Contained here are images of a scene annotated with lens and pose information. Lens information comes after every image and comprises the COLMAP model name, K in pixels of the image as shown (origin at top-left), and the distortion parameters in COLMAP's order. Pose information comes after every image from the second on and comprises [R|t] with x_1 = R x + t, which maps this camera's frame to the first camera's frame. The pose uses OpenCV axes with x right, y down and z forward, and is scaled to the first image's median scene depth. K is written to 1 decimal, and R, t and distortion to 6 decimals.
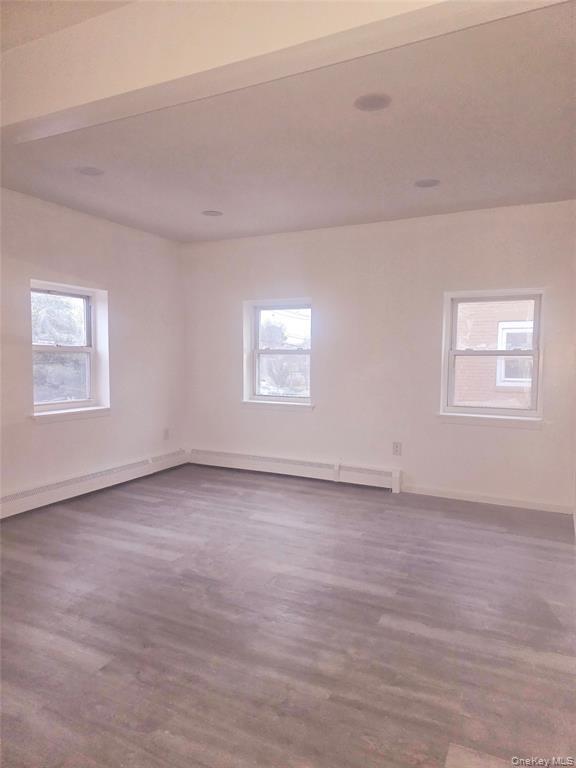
lens RADIAL K [[522.2, 0, 288.0], [0, 522.2, 384.0], [0, 0, 1]] dist [0.002219, -0.002727]
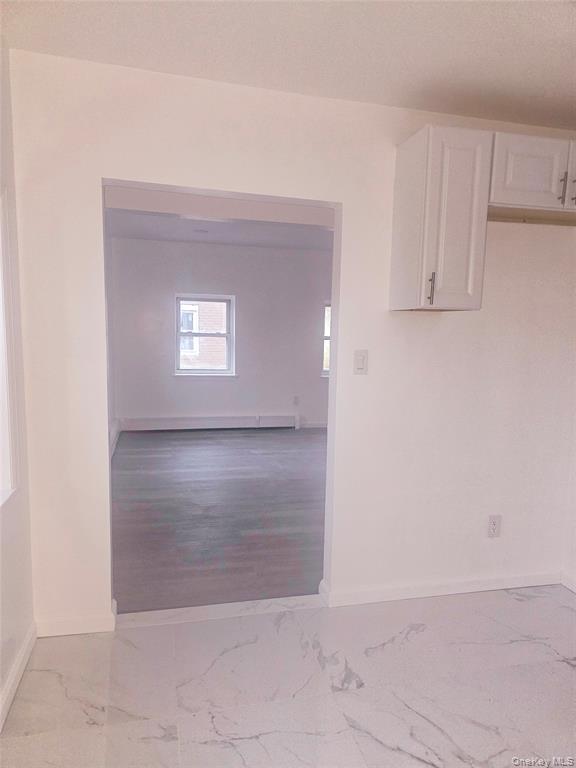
lens RADIAL K [[522.2, 0, 288.0], [0, 522.2, 384.0], [0, 0, 1]] dist [0.002219, -0.002727]
pose [[0.754109, -0.062643, 0.653755, -0.703898], [0.028263, 0.997614, 0.062990, -0.016663], [-0.656141, -0.029025, 0.754080, -0.111901]]
